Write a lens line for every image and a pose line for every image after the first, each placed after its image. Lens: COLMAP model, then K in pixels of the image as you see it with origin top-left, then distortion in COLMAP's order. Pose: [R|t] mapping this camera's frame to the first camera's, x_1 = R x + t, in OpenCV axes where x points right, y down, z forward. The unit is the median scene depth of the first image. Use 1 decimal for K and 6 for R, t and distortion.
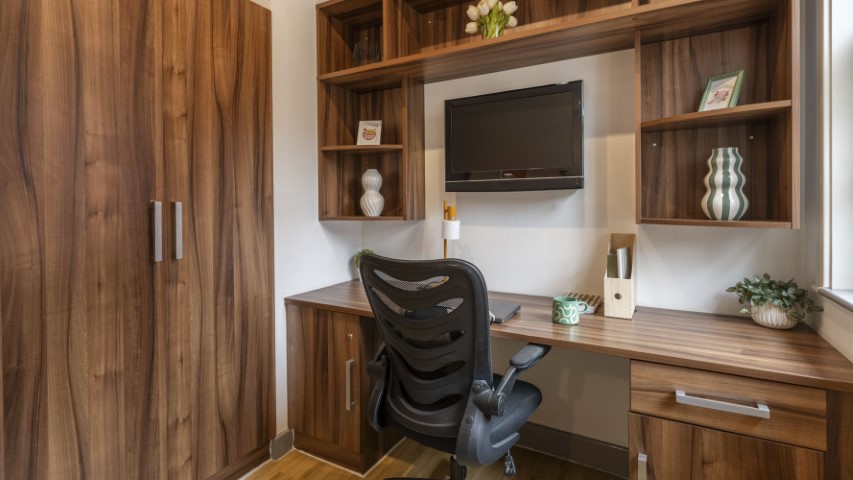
lens RADIAL K [[417.5, 0, 429.0], [0, 417.5, 208.0], [0, 0, 1]] dist [-0.002715, 0.000187]
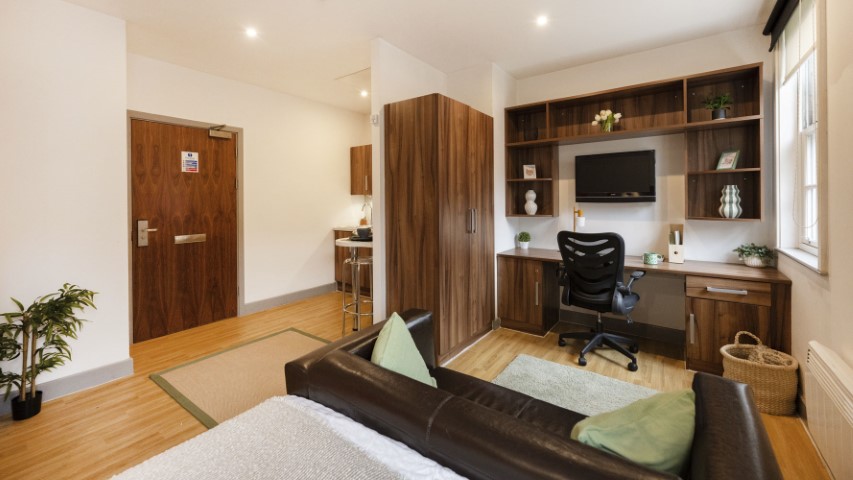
lens RADIAL K [[343.3, 0, 424.1], [0, 343.3, 203.0], [0, 0, 1]] dist [0.000764, -0.000025]
pose [[0.990094, 0.000273, -0.140403, -0.609426], [-0.001136, 0.999981, -0.006061, -0.035557], [0.140399, 0.006161, 0.990076, -0.978030]]
